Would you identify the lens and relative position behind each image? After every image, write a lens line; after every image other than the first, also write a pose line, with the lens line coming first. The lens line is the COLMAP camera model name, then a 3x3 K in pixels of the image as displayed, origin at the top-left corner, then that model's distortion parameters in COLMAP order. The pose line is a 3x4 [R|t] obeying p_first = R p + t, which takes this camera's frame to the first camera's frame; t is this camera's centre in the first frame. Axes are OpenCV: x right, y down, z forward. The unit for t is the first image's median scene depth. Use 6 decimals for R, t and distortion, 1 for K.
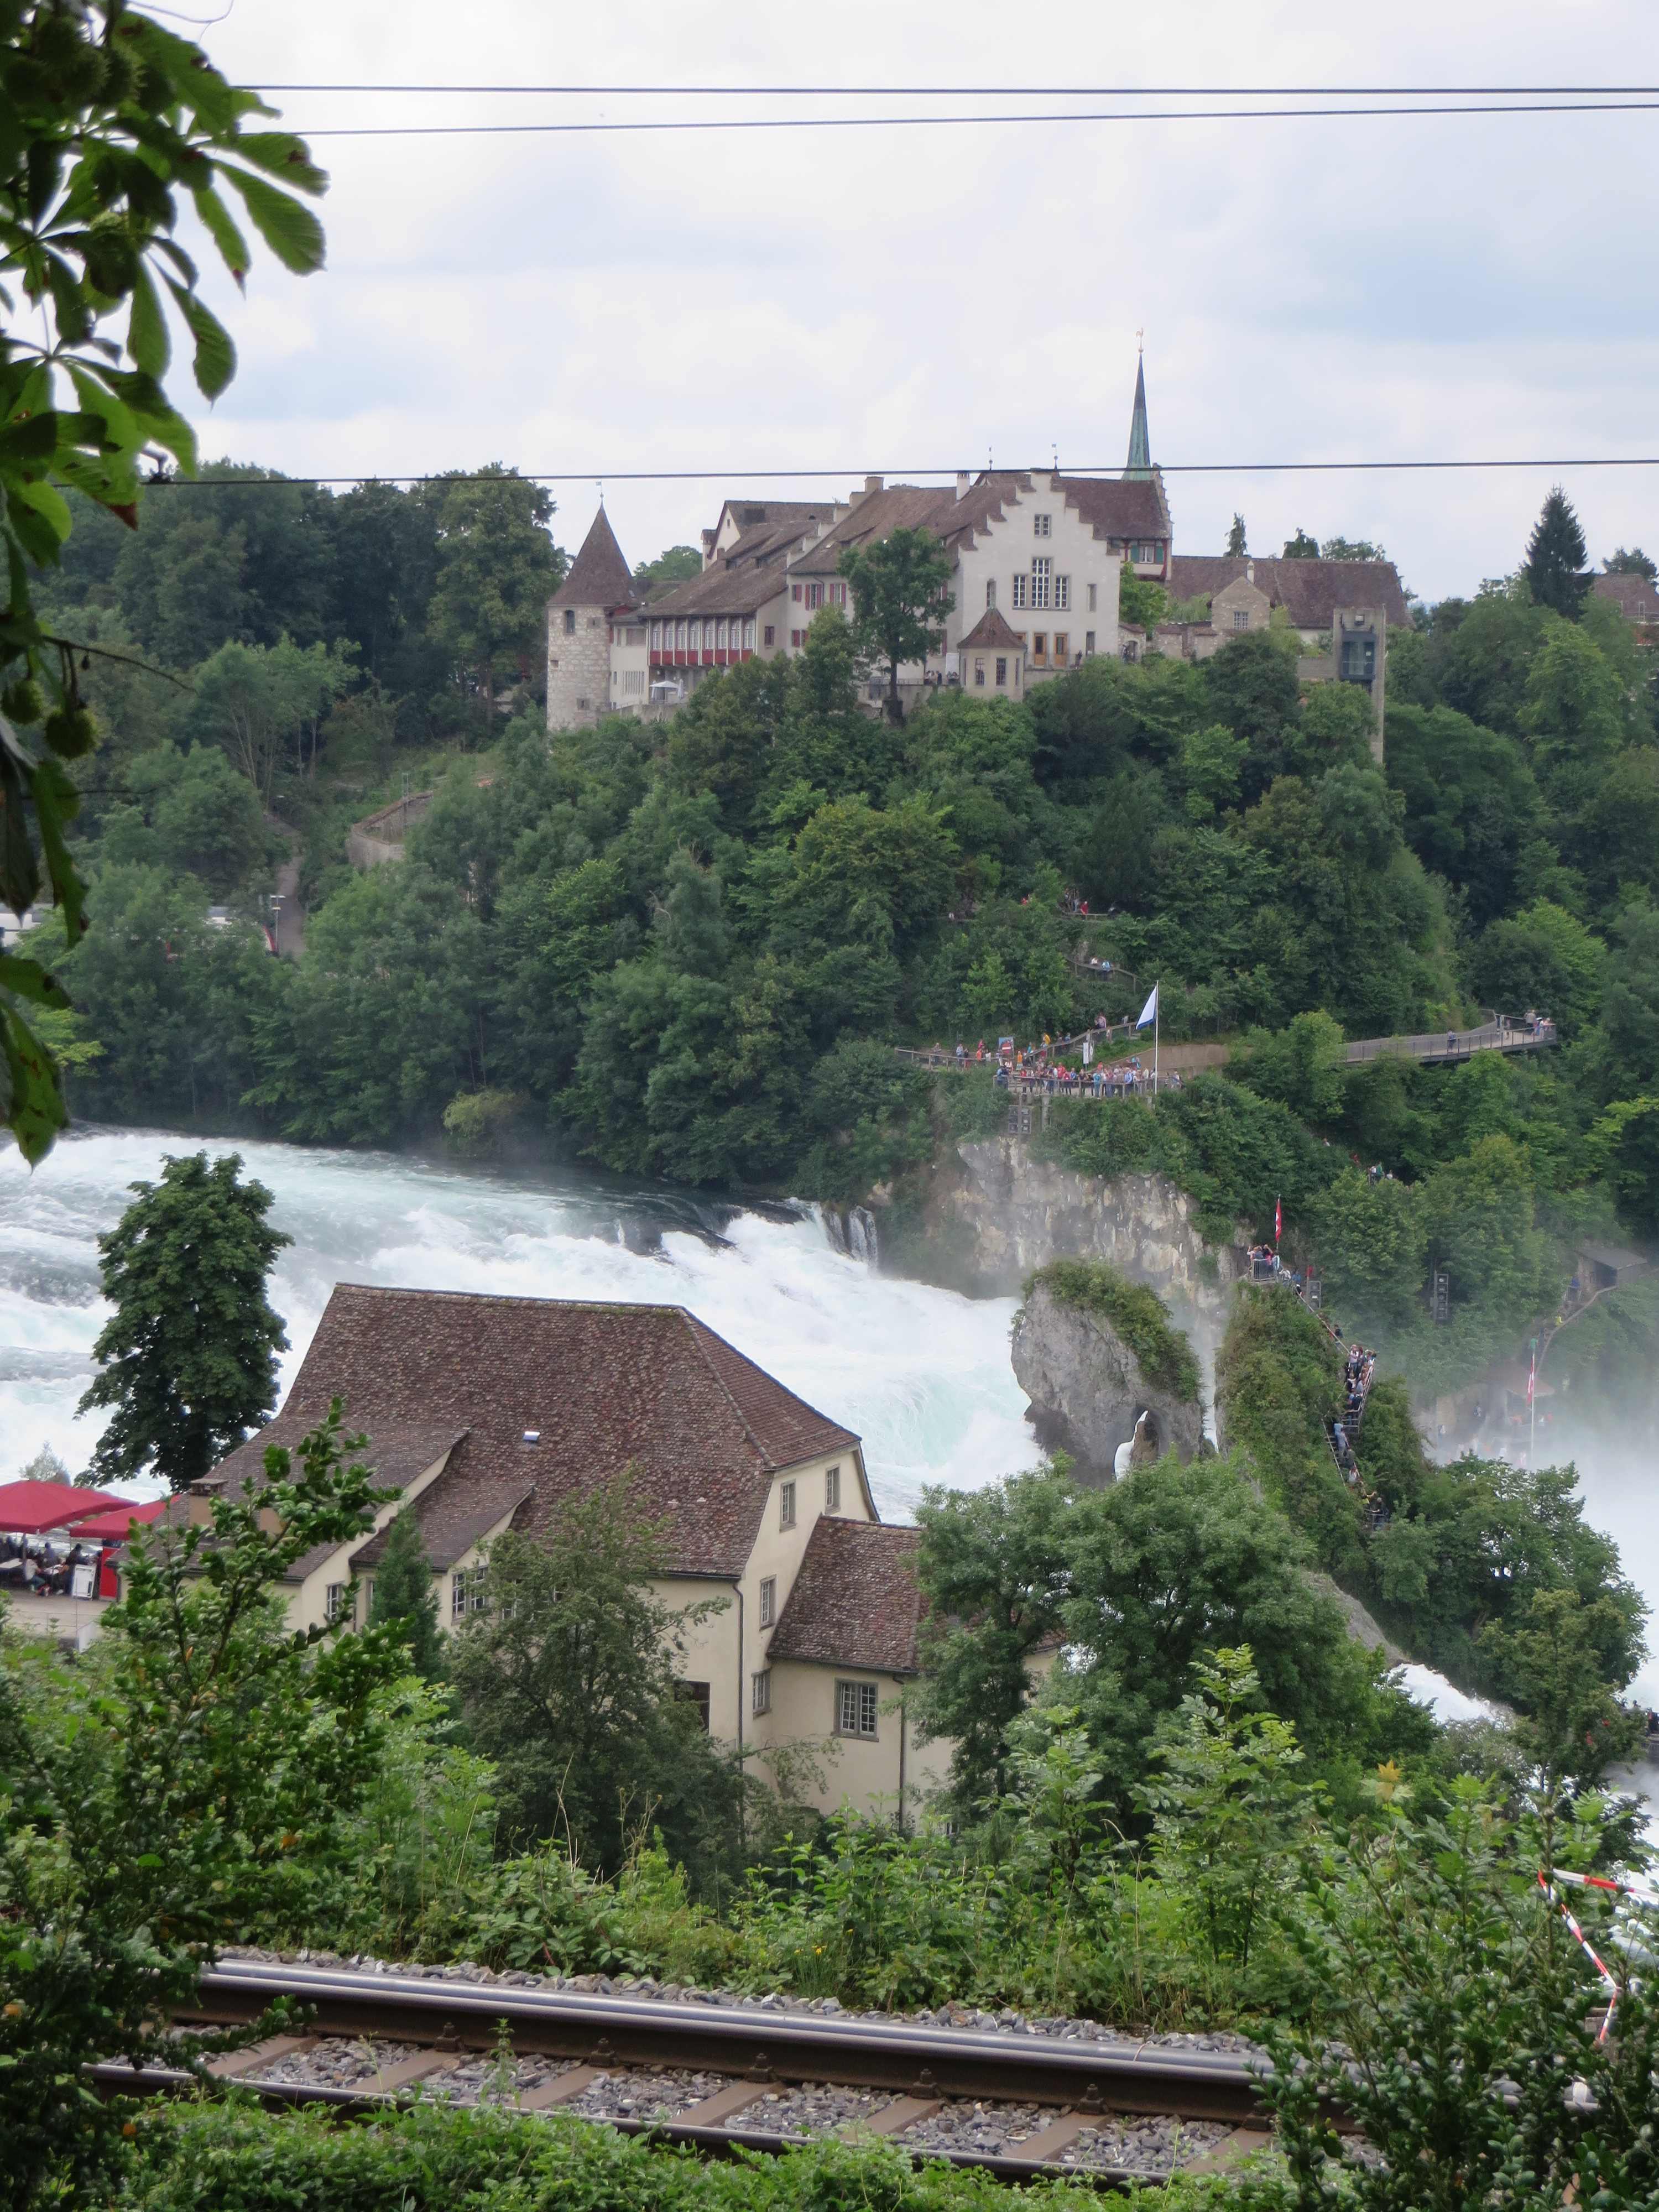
lens RADIAL K [[5891.2, 0, 771.6], [0, 5891.2, 1200.5], [0, 0, 1]] dist [-0.067137, 0.900188]
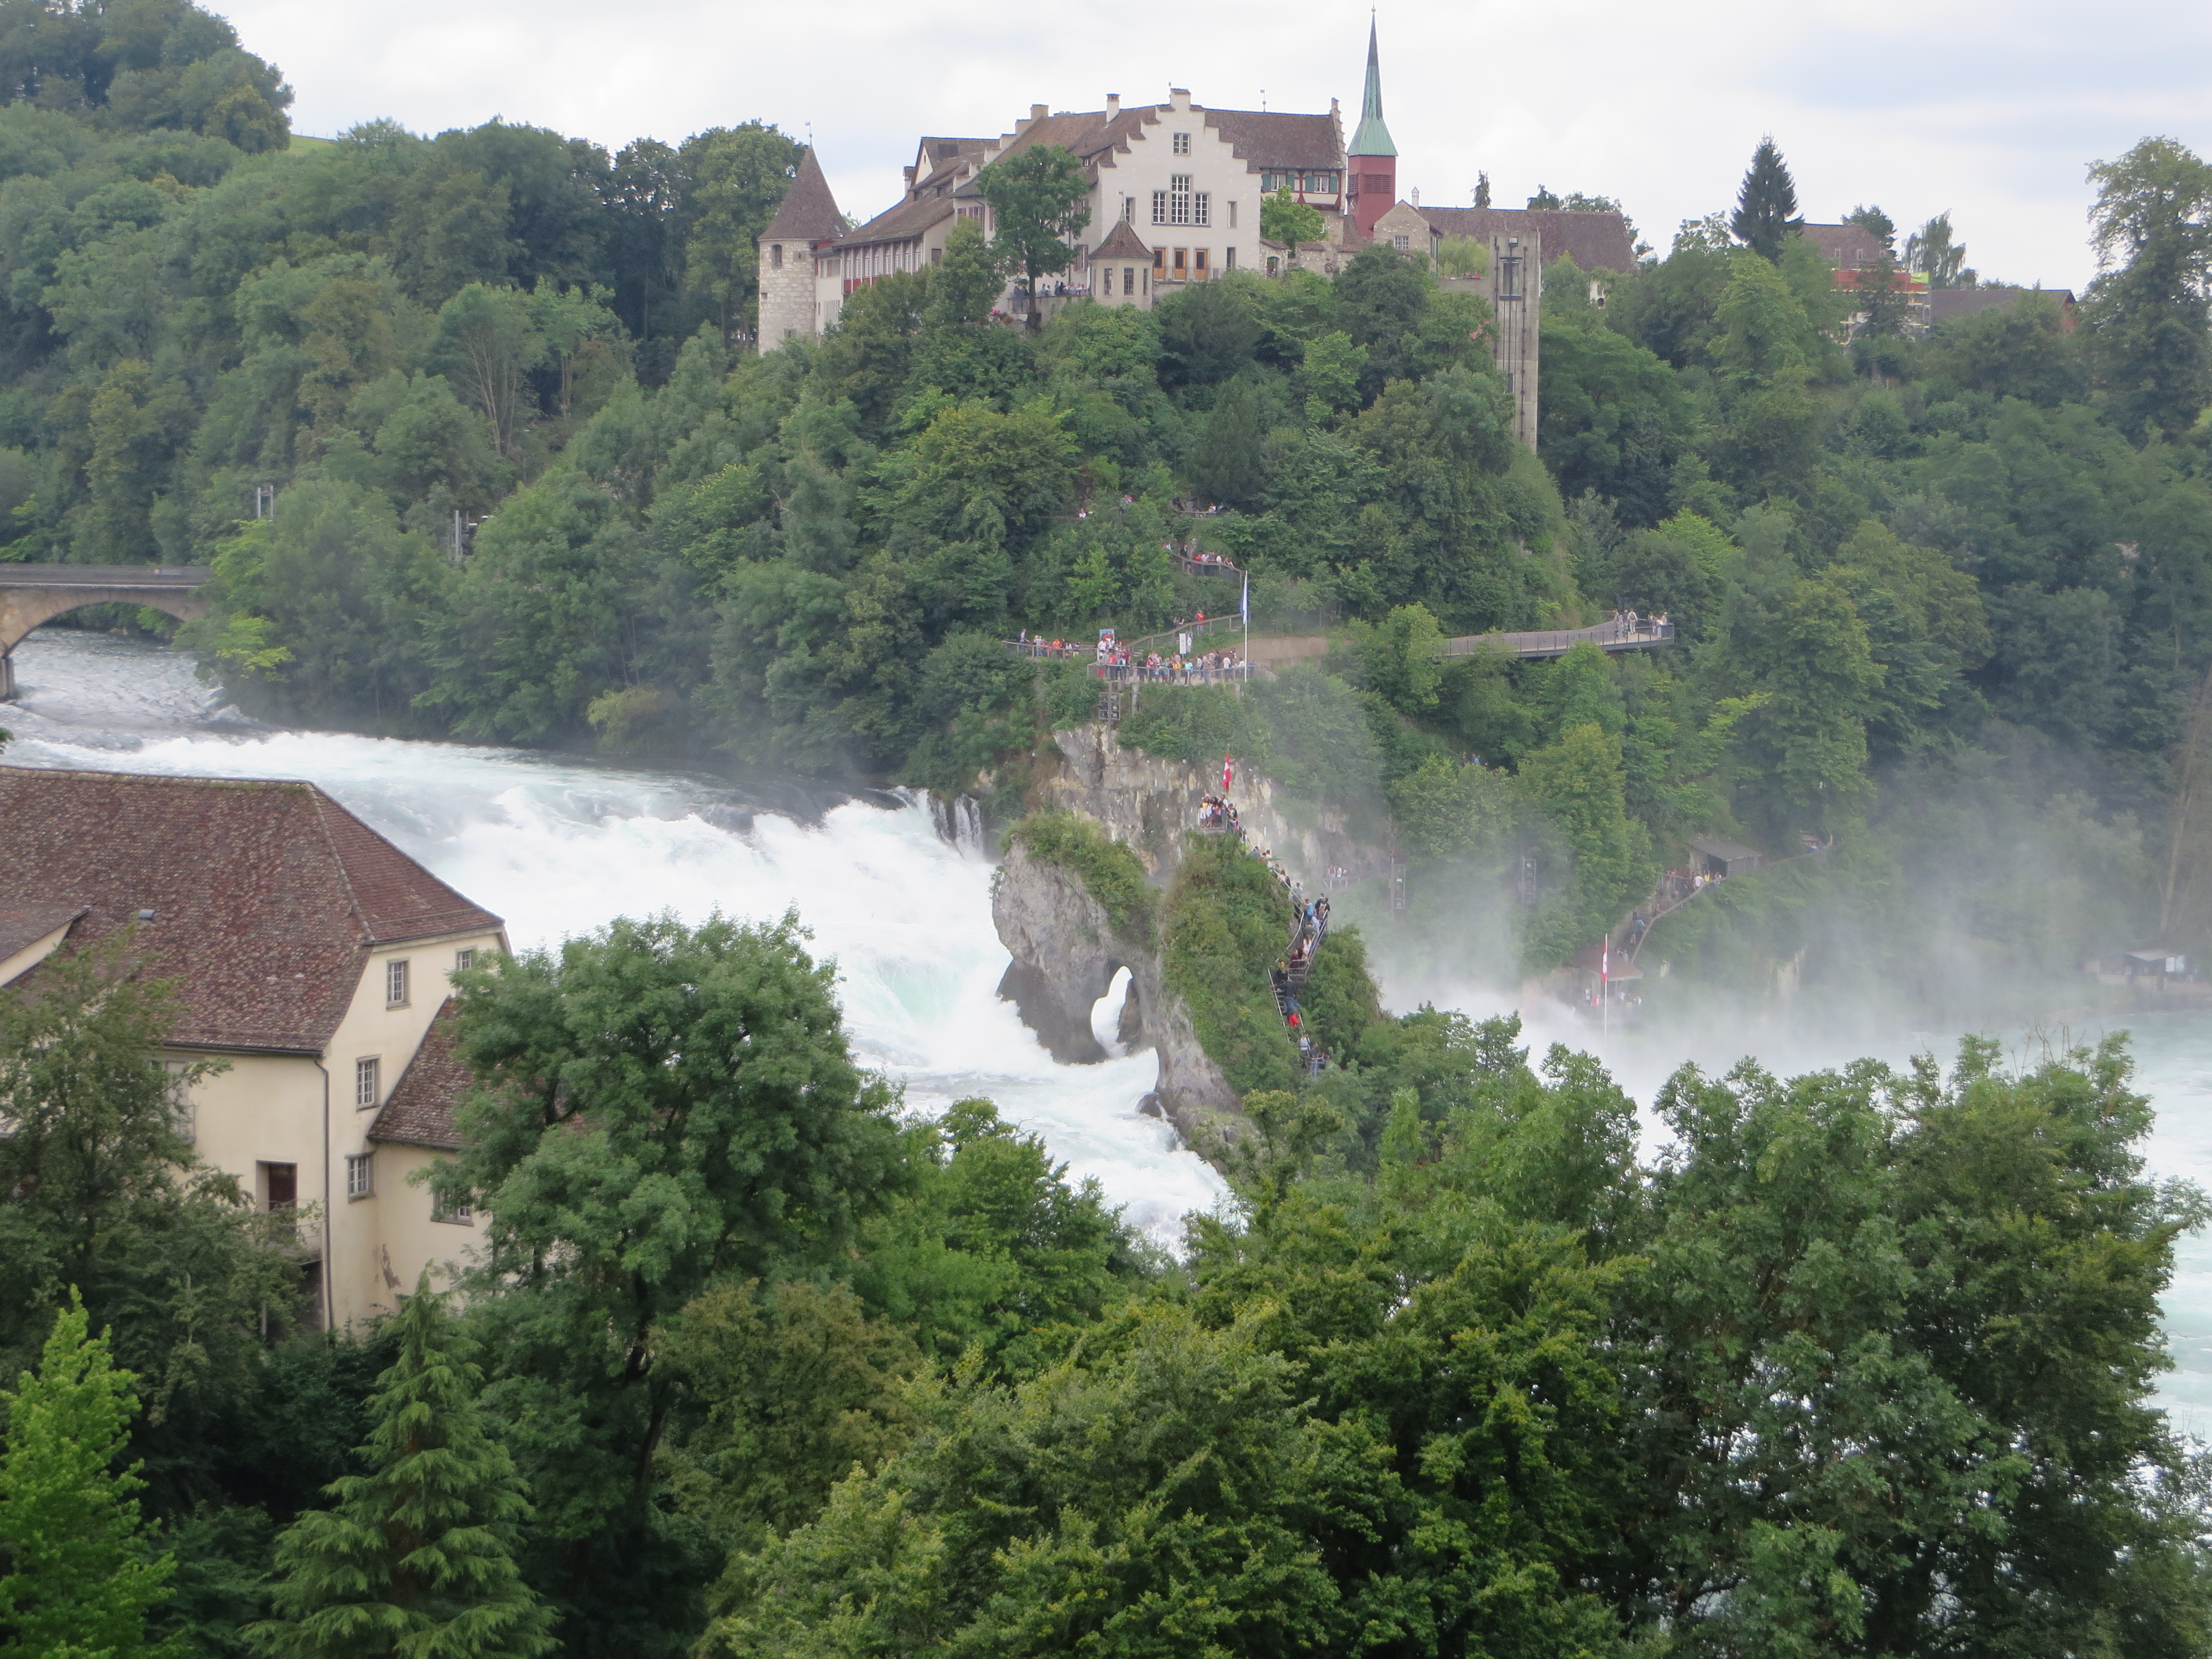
lens RADIAL K [[5341.4, 0, 1106.0], [0, 5341.4, 829.5], [0, 0, 1]] dist [-0.057180, -0.233720]
pose [[0.998663, 0.000744, -0.051682, 0.088070], [-0.001532, 0.999883, -0.015204, 0.021388], [0.051665, 0.015263, 0.998548, 0.072804]]
